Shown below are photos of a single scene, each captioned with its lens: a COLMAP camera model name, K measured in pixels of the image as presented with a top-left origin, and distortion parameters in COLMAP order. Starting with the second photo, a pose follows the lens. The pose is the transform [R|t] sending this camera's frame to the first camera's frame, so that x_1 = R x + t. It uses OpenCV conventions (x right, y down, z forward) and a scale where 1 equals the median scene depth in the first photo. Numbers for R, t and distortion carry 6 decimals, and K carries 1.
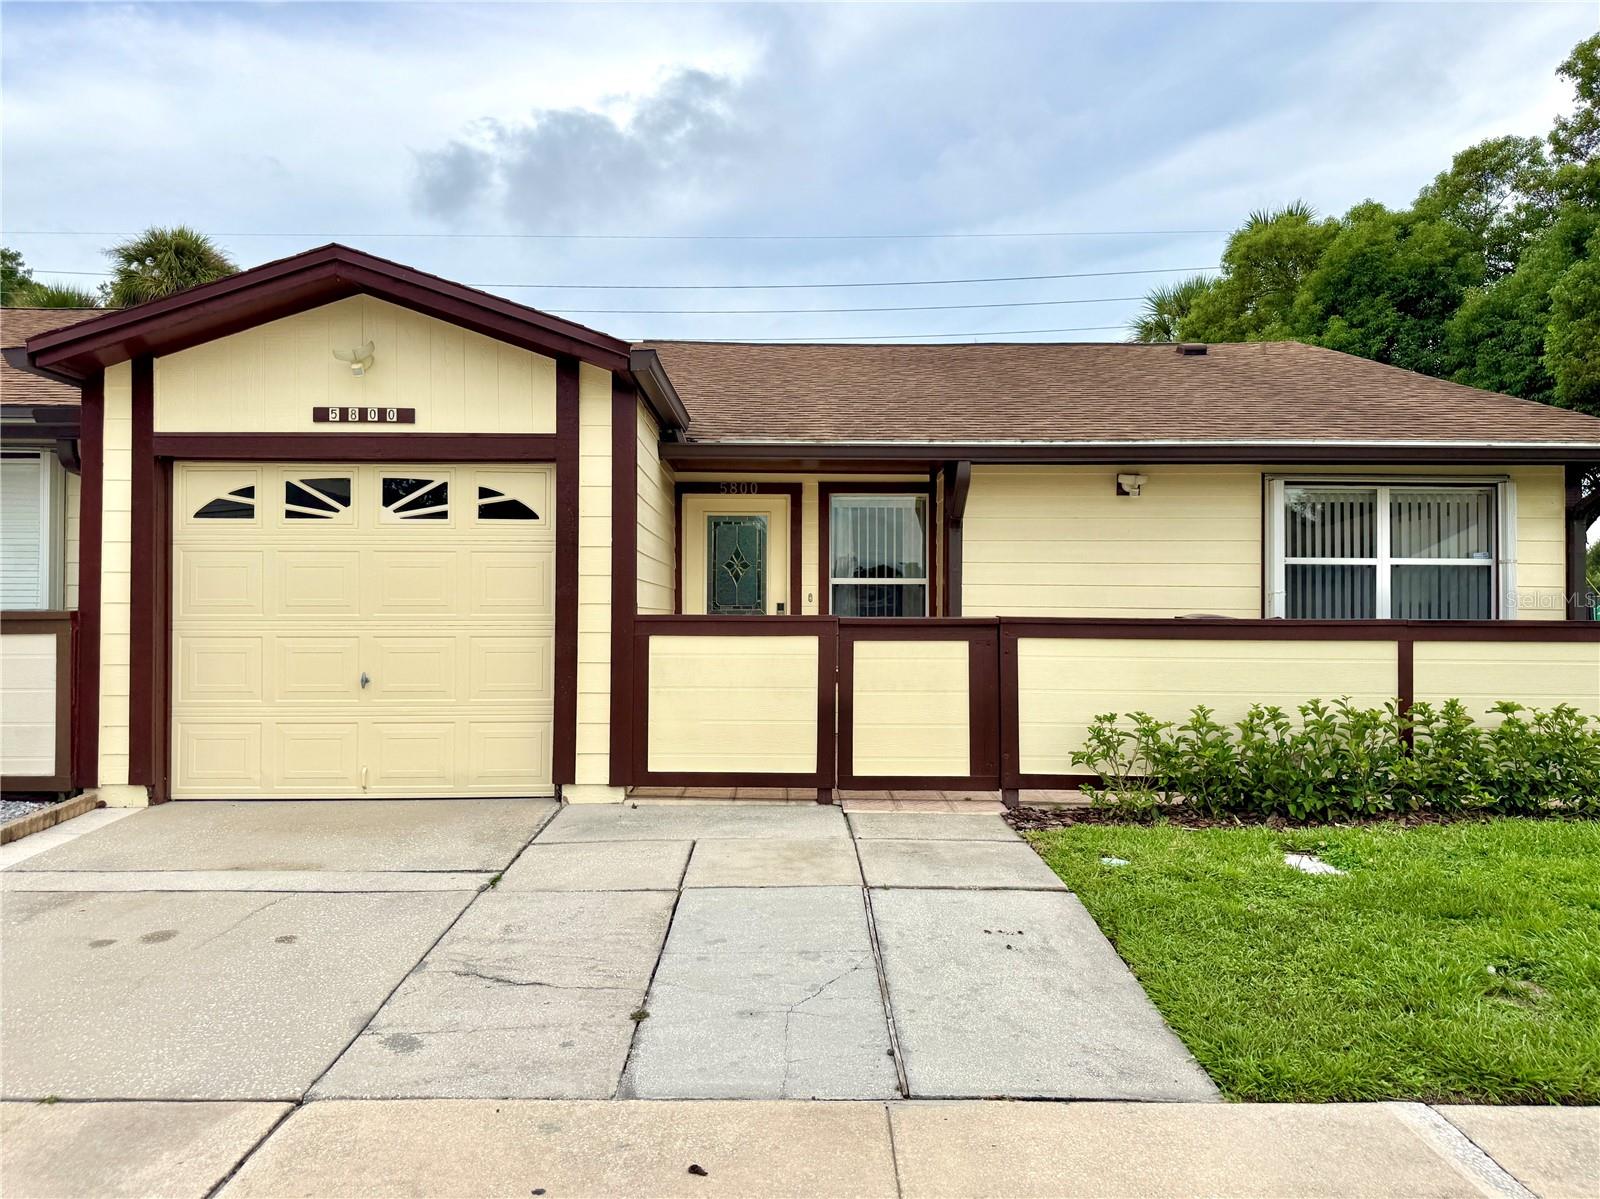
lens RADIAL K [[1181.0, 0, 800.0], [0, 1181.0, 599.5], [0, 0, 1]] dist [0.095090, -0.138908]
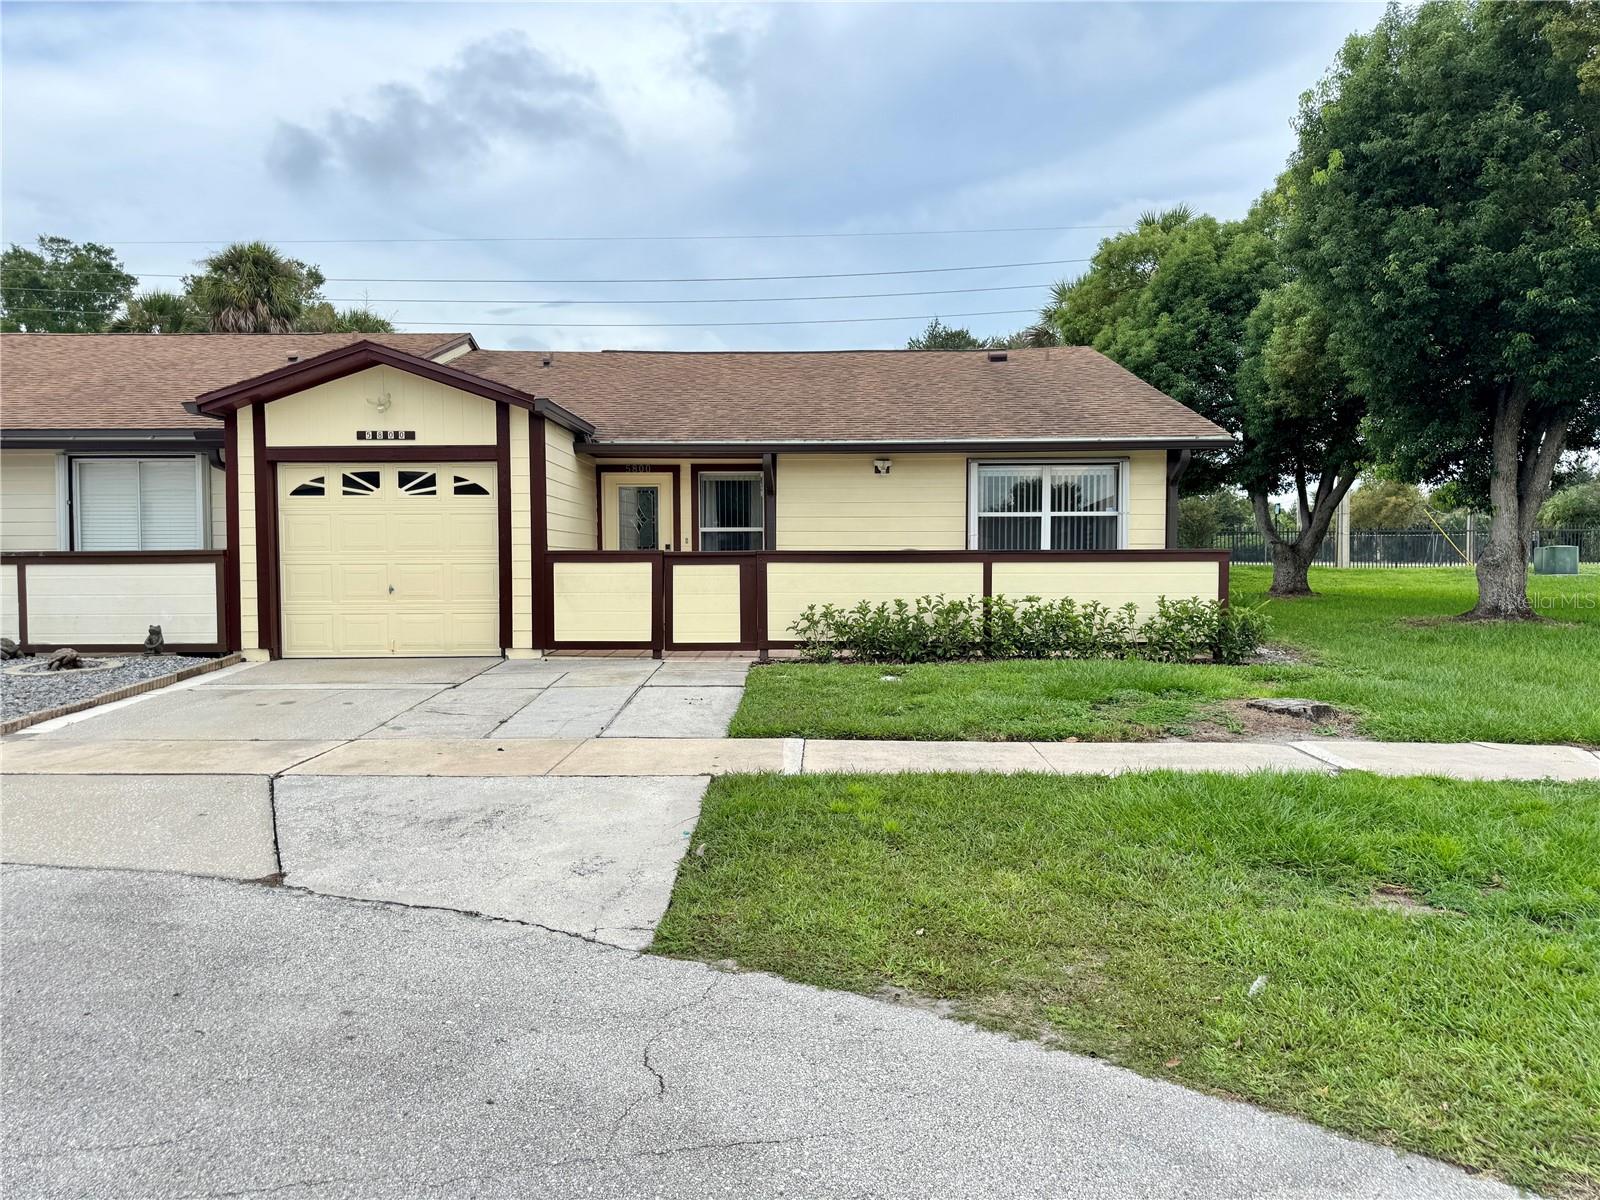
lens RADIAL K [[1122.2, 0, 800.0], [0, 1122.2, 600.0], [0, 0, 1]] dist [0.125446, -0.225934]
pose [[0.999598, -0.006068, -0.027691, 0.272759], [0.007432, 0.998751, 0.049405, 0.006503], [0.027357, -0.049591, 0.998395, -0.626817]]
